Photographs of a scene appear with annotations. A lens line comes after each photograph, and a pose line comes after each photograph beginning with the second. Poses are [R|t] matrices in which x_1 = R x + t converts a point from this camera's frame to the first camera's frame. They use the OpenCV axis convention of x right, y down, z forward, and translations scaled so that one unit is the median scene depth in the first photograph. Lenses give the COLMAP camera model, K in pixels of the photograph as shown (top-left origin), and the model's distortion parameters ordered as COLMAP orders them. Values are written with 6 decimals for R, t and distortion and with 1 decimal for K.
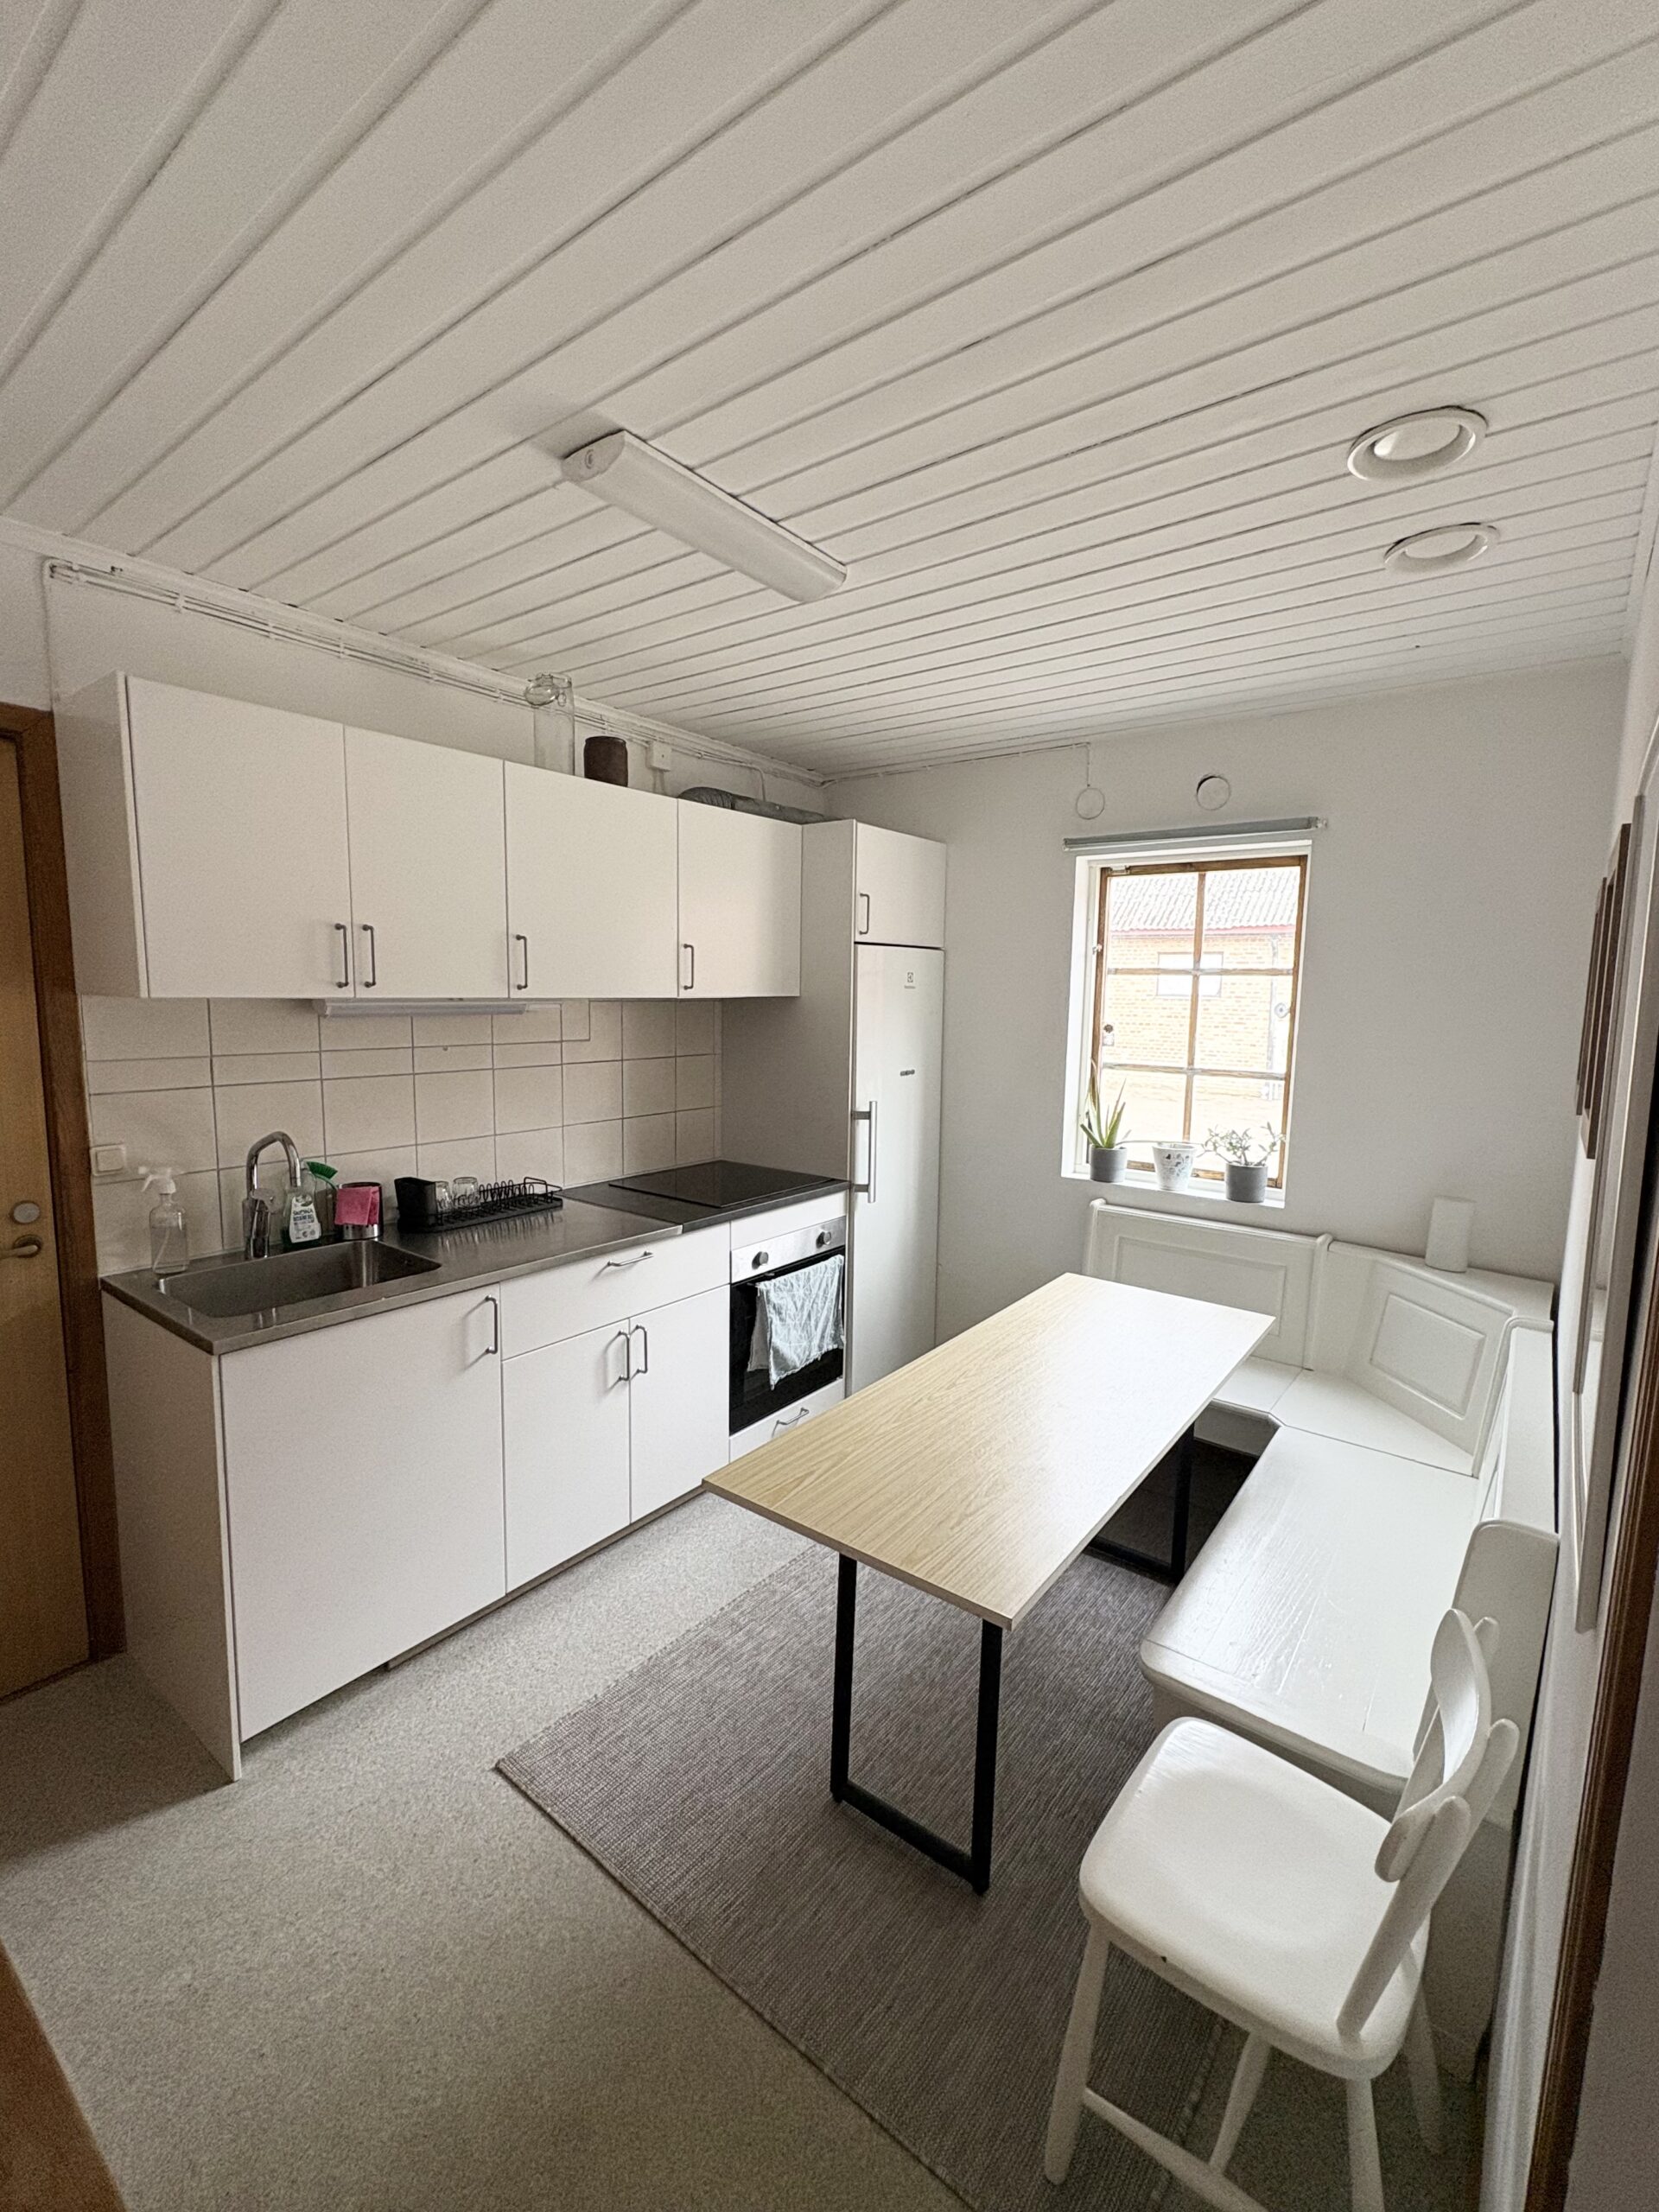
lens RADIAL K [[954.8, 0, 821.7], [0, 954.8, 1101.6], [0, 0, 1]] dist [-0.000531, -0.000105]
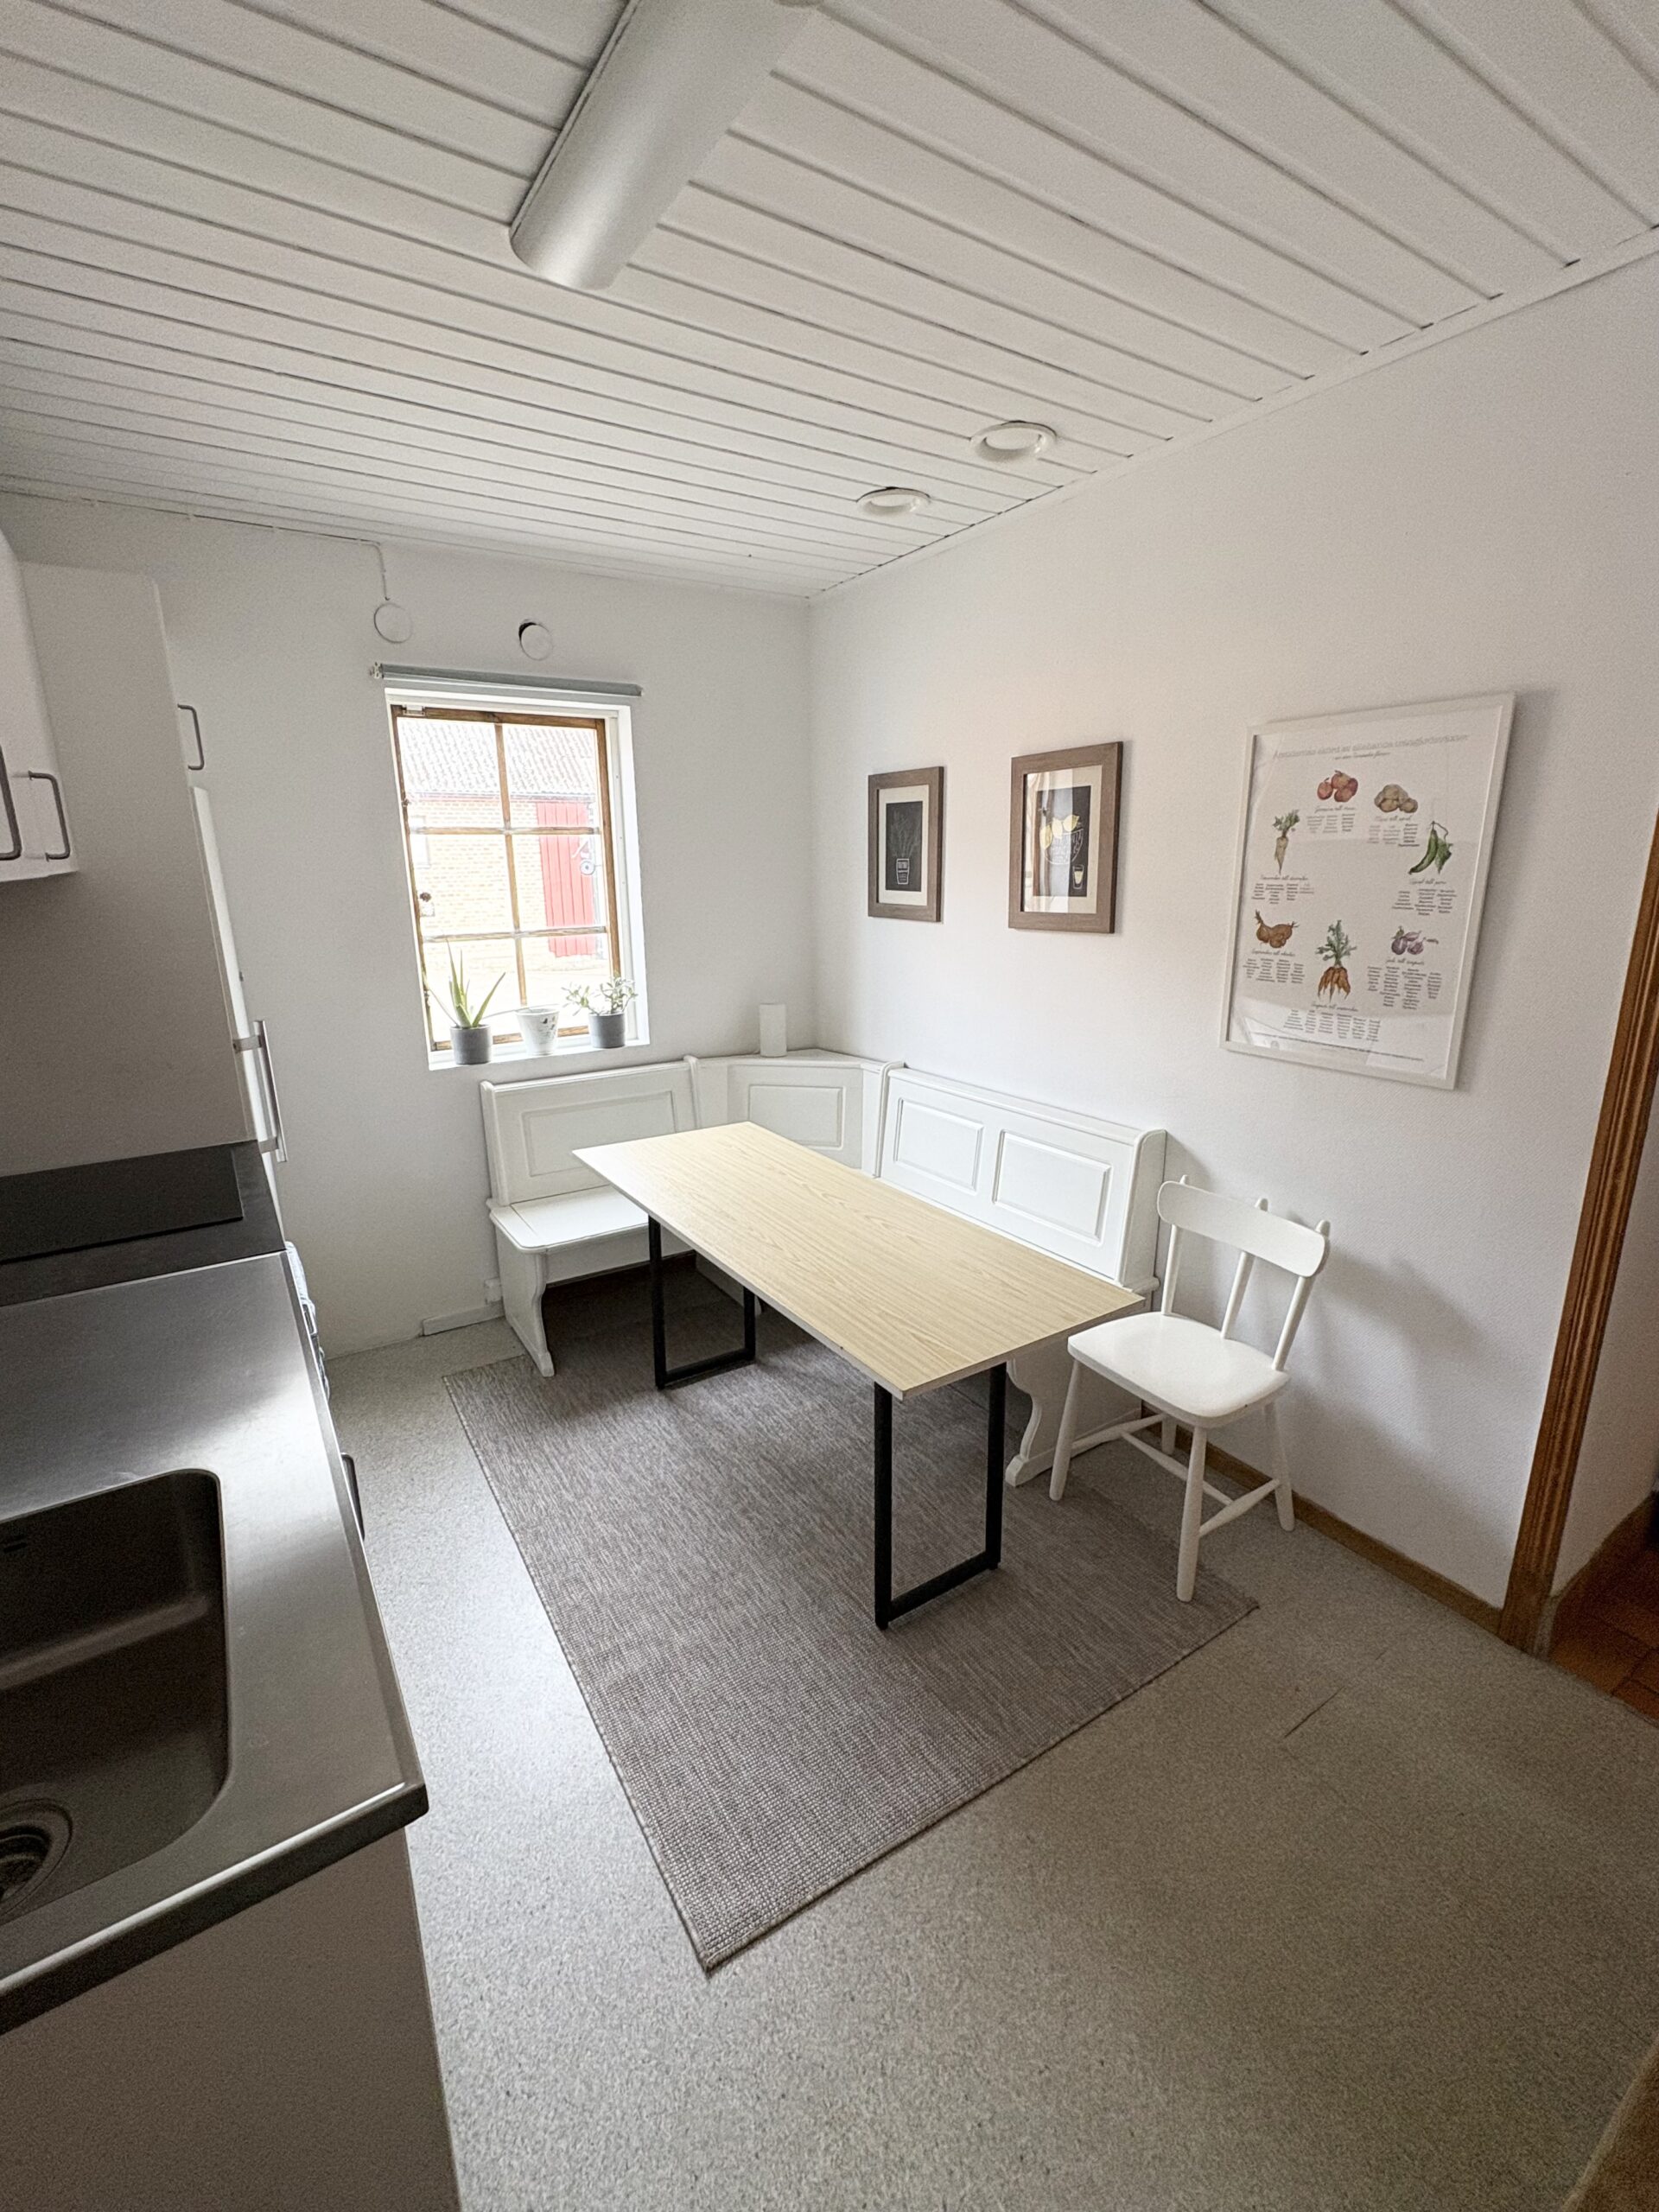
lens RADIAL K [[954.8, 0, 824.5], [0, 954.8, 1104.3], [0, 0, 1]] dist [-0.000531, -0.000105]
pose [[0.328718, -0.258399, 0.908391, -0.539699], [0.130110, 0.965062, 0.227437, -0.054648], [-0.935423, 0.043428, 0.350853, 0.434577]]
